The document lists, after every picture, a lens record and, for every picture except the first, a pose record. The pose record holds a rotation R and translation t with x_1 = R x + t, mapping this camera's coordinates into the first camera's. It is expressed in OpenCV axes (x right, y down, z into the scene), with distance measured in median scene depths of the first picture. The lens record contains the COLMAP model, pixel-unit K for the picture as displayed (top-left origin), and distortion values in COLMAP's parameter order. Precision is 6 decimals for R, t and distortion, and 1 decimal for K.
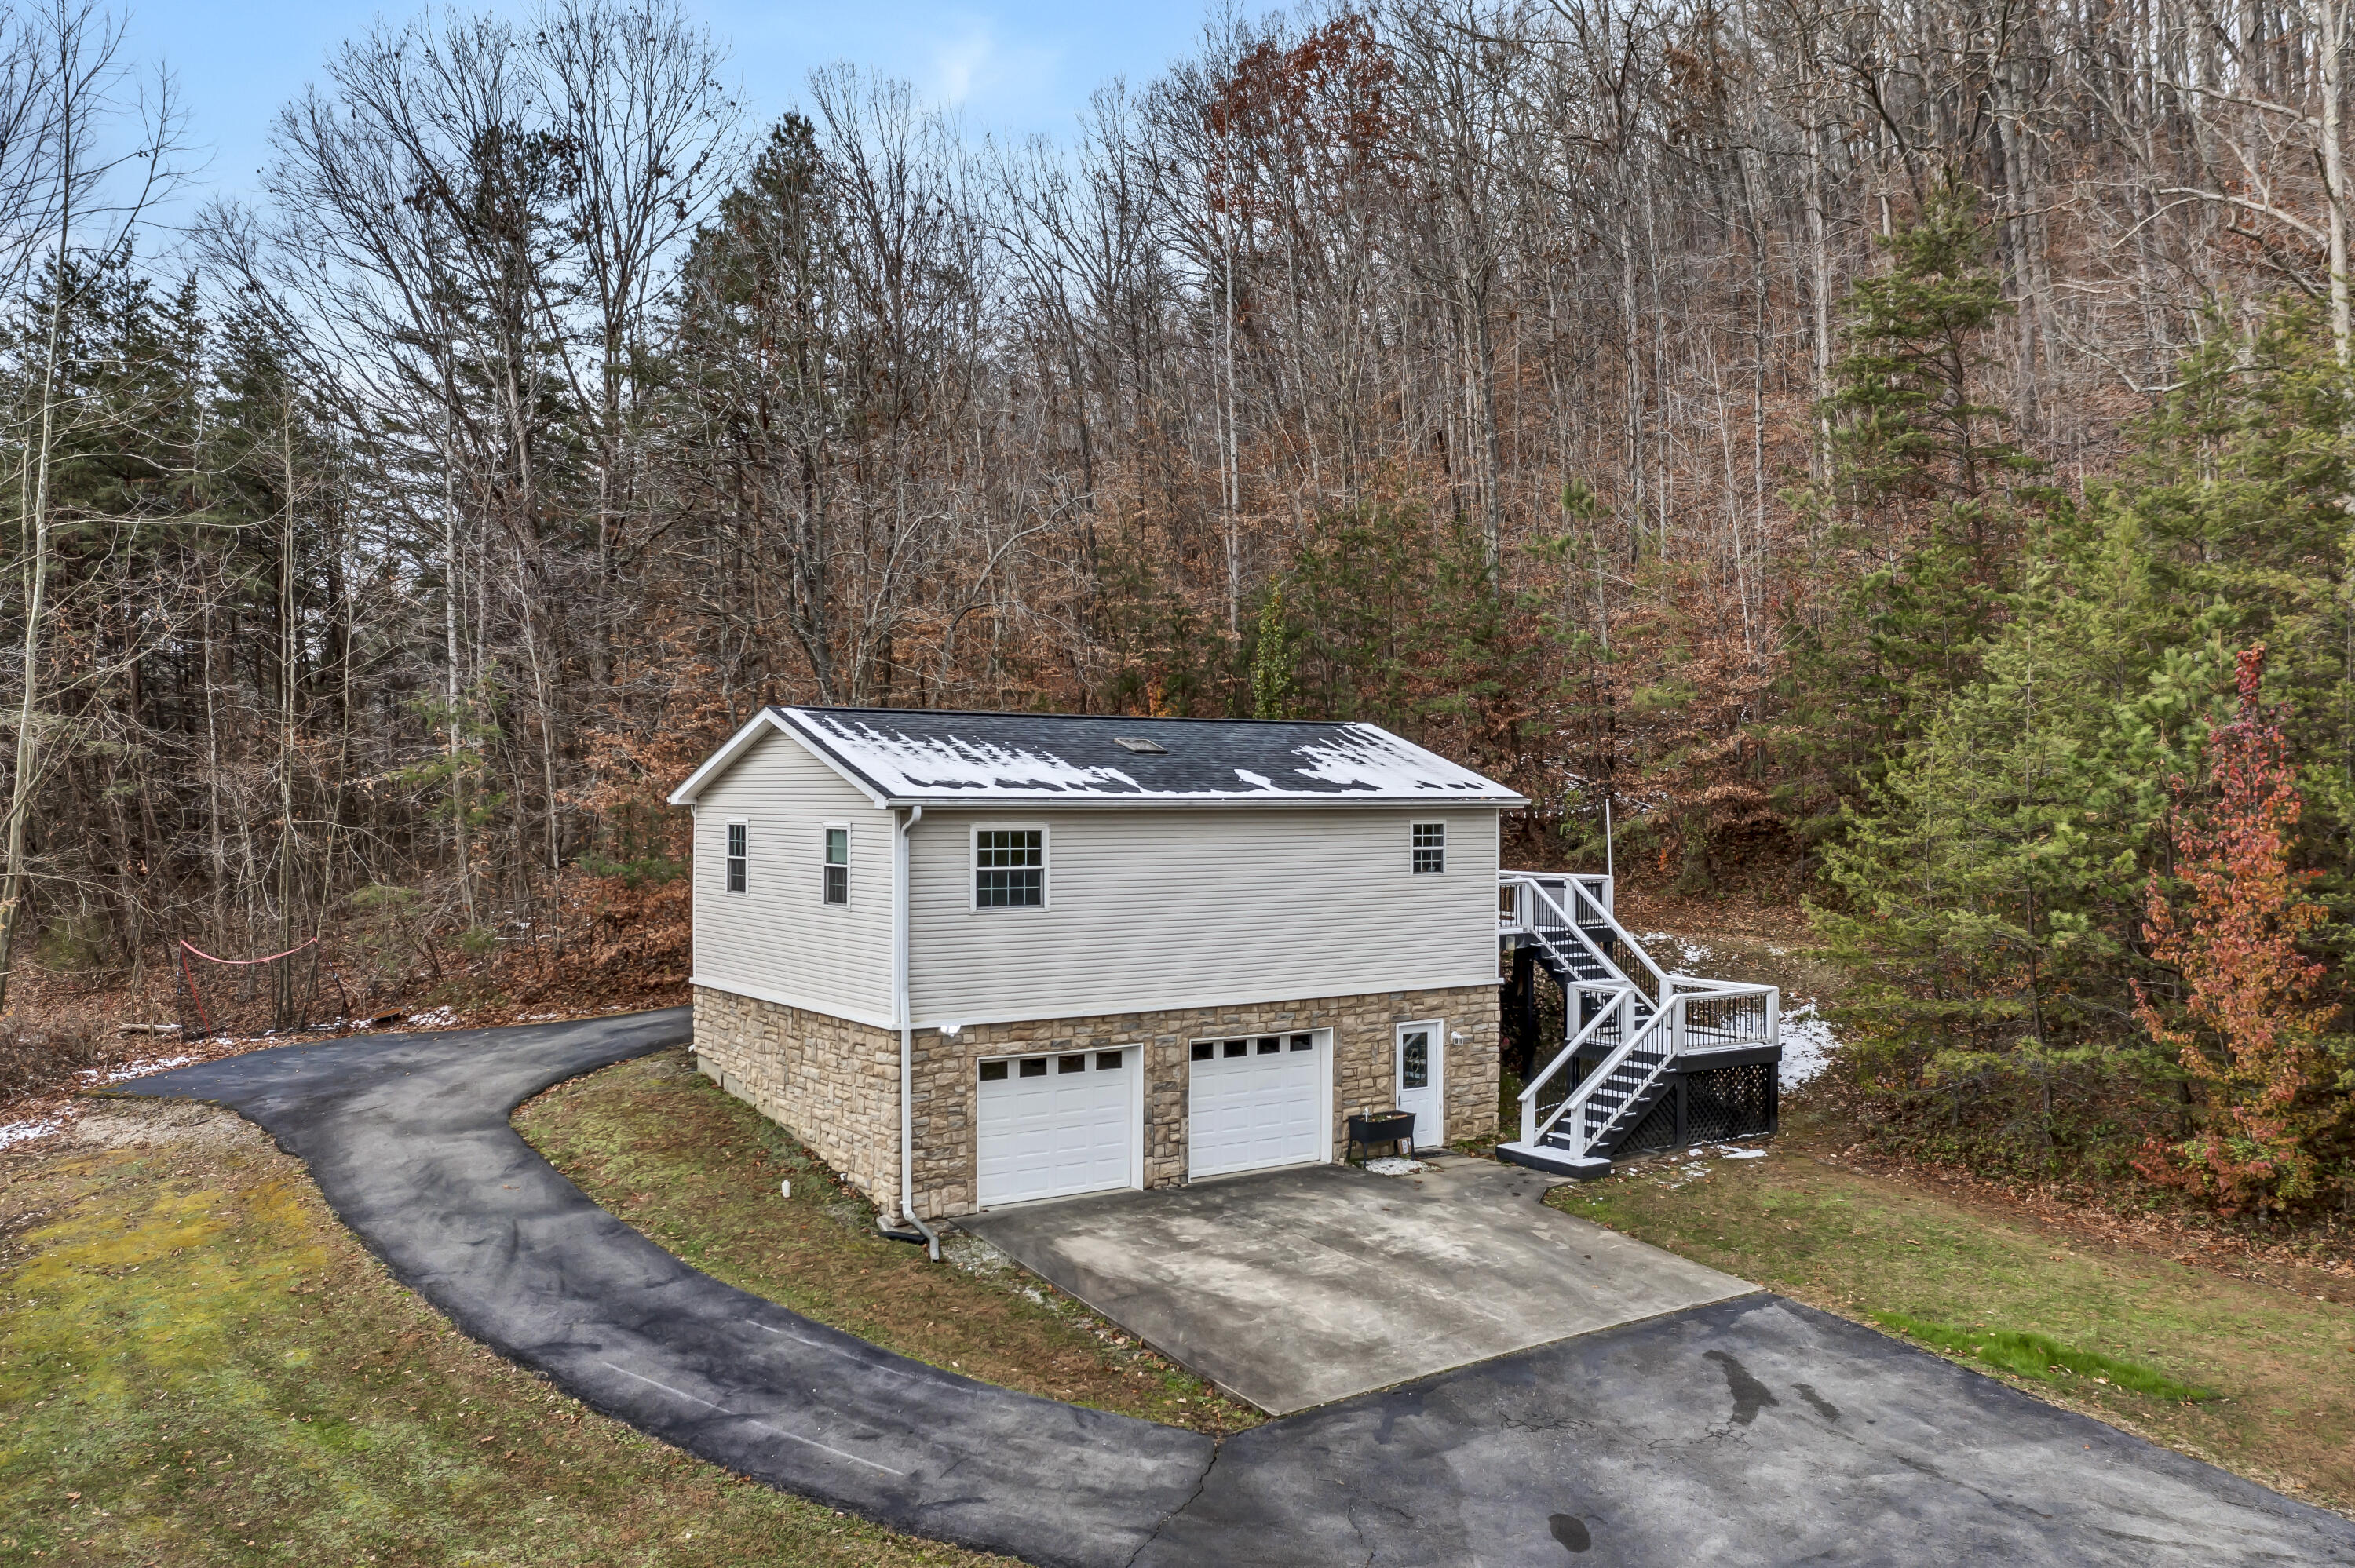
lens RADIAL K [[1895.1, 0, 1177.5], [0, 1895.1, 784.0], [0, 0, 1]] dist [-0.014387, -0.008151]
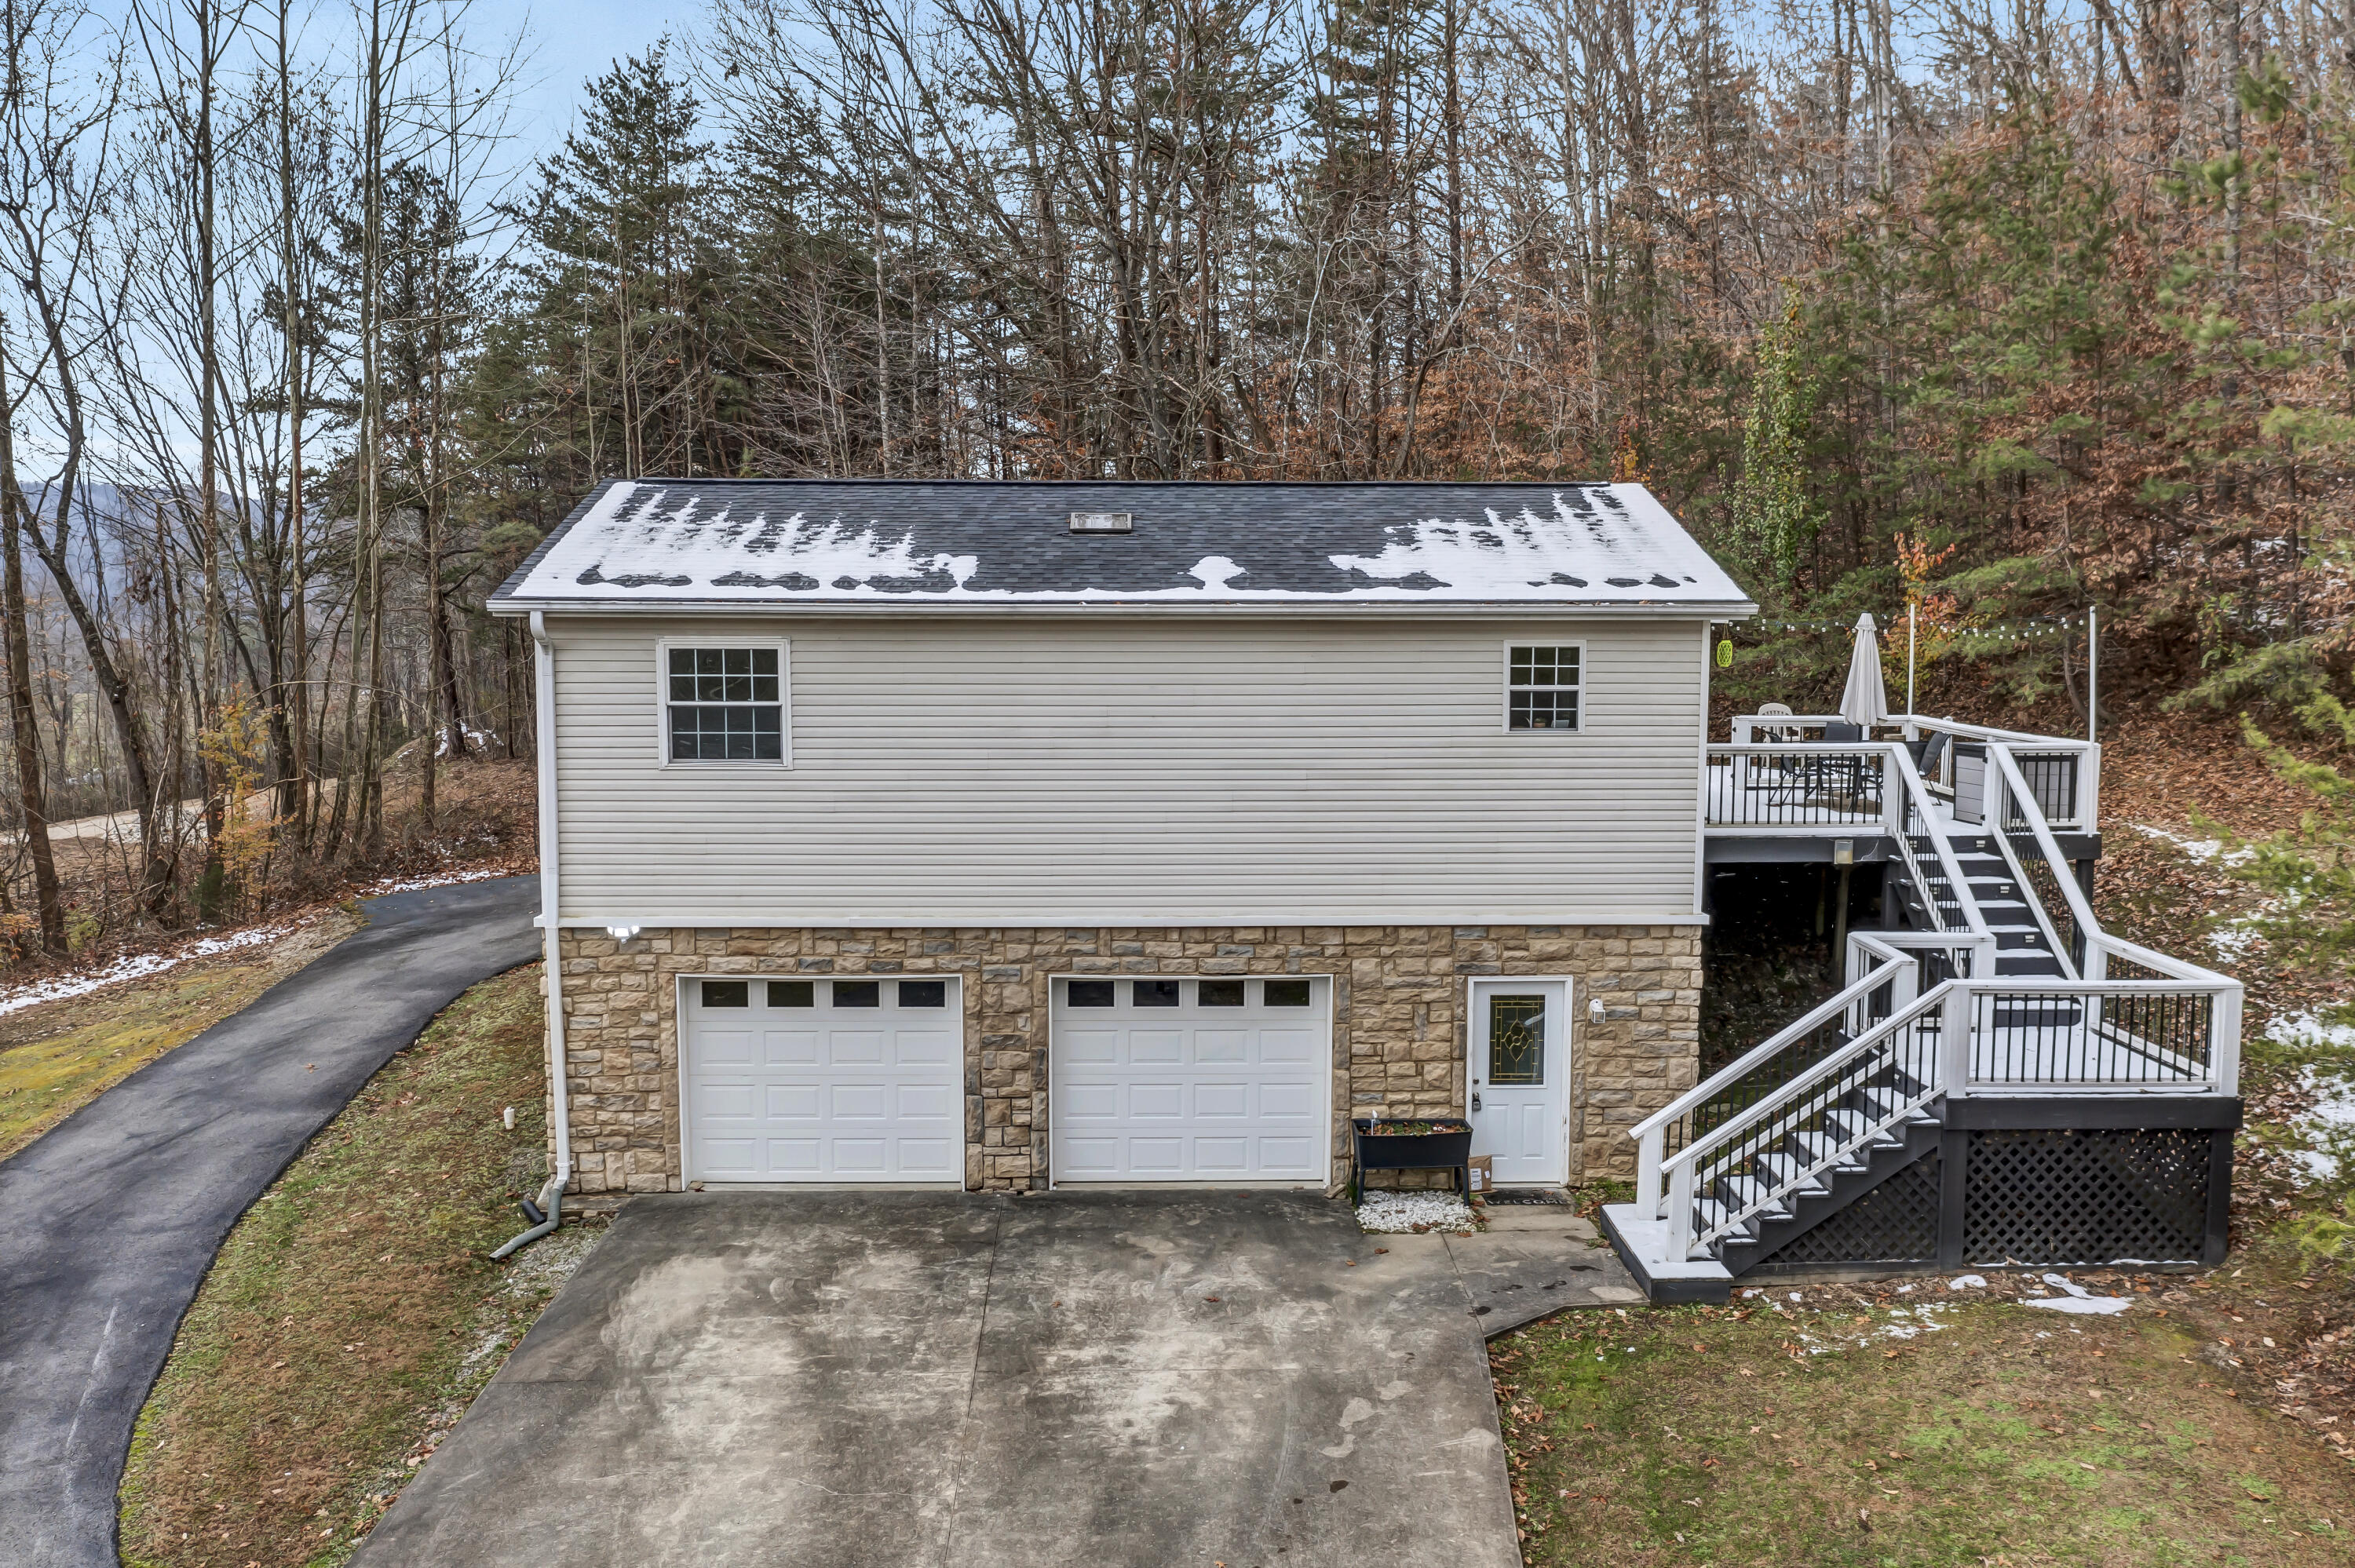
lens RADIAL K [[1895.1, 0, 1177.5], [0, 1895.1, 784.0], [0, 0, 1]] dist [-0.014387, -0.008151]
pose [[0.834894, 0.050143, -0.548122, 0.417417], [0.002087, 0.995546, 0.094253, 0.009307], [0.550407, -0.079835, 0.831071, 0.516630]]
